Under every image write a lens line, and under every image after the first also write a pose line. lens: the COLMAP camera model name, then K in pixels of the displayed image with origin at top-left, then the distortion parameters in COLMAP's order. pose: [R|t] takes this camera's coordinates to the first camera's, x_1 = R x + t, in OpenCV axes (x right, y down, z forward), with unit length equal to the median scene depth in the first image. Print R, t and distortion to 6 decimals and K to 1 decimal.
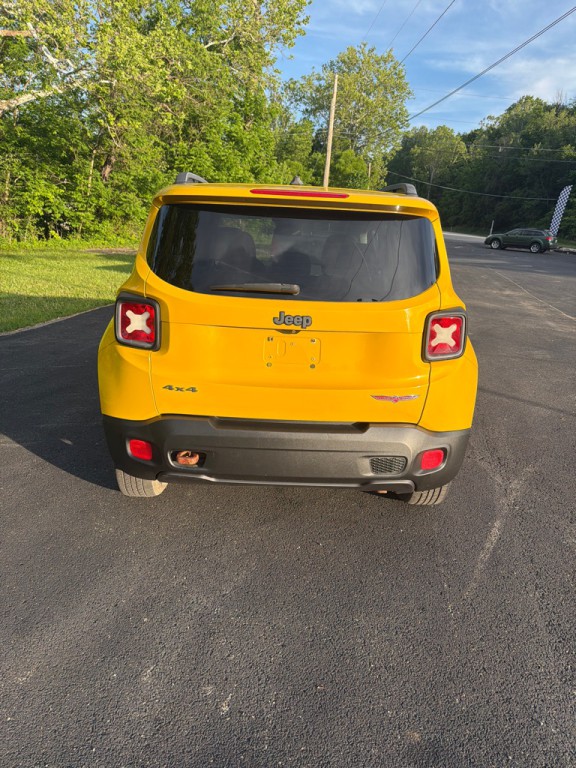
lens RADIAL K [[543.9, 0, 288.0], [0, 543.9, 384.0], [0, 0, 1]] dist [0.111633, -0.147262]
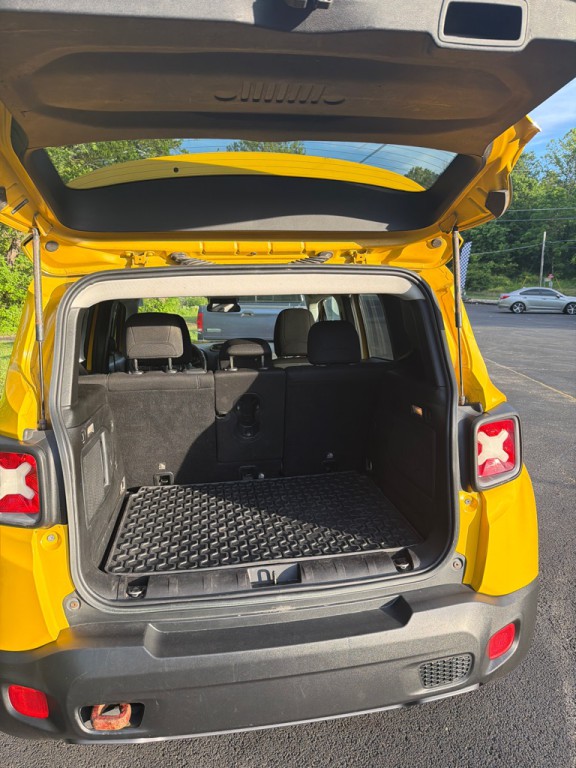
lens RADIAL K [[559.9, 0, 288.0], [0, 559.9, 384.0], [0, 0, 1]] dist [0.003530, 0.001496]
pose [[0.987542, -0.091490, 0.128026, -0.043198], [0.106077, 0.988010, -0.112178, -0.115073], [-0.116228, 0.124361, 0.985406, 0.344649]]
